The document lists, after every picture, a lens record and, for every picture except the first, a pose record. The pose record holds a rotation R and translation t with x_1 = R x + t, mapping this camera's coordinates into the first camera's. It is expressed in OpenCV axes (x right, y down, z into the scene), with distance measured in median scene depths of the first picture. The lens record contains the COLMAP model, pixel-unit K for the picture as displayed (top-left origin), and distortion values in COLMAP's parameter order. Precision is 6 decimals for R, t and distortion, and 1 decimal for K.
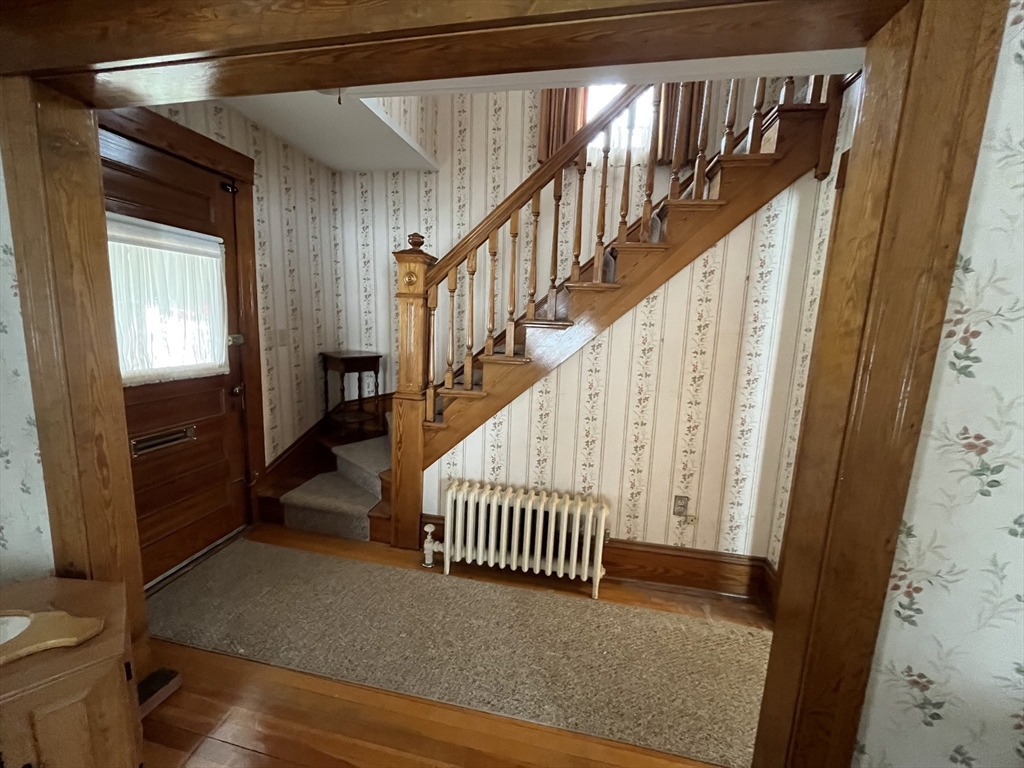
lens RADIAL K [[411.7, 0, 510.6], [0, 411.7, 384.6], [0, 0, 1]] dist [0.000527, 0.000192]
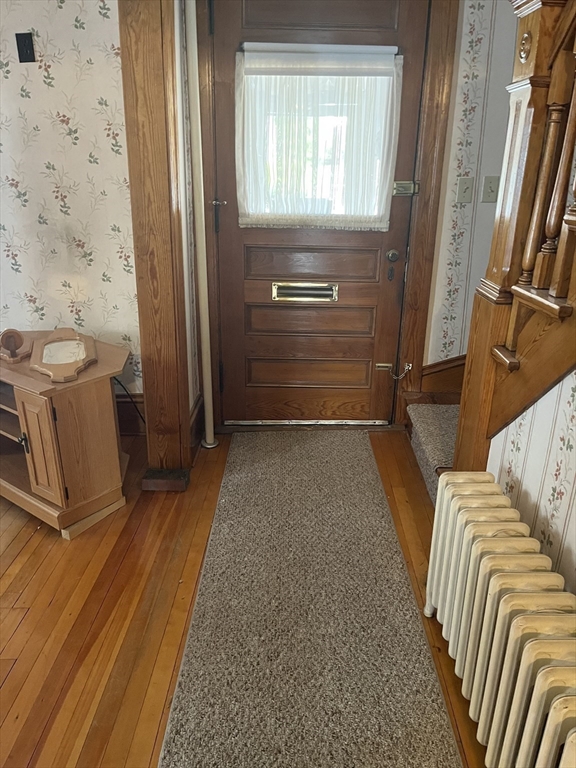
lens RADIAL K [[582.7, 0, 288.0], [0, 582.7, 384.0], [0, 0, 1]] dist [0.066637, -0.086318]
pose [[0.186684, 0.298997, -0.935815, 0.486367], [-0.164704, 0.948604, 0.270227, -0.023693], [0.968515, 0.103686, 0.226335, 0.635030]]
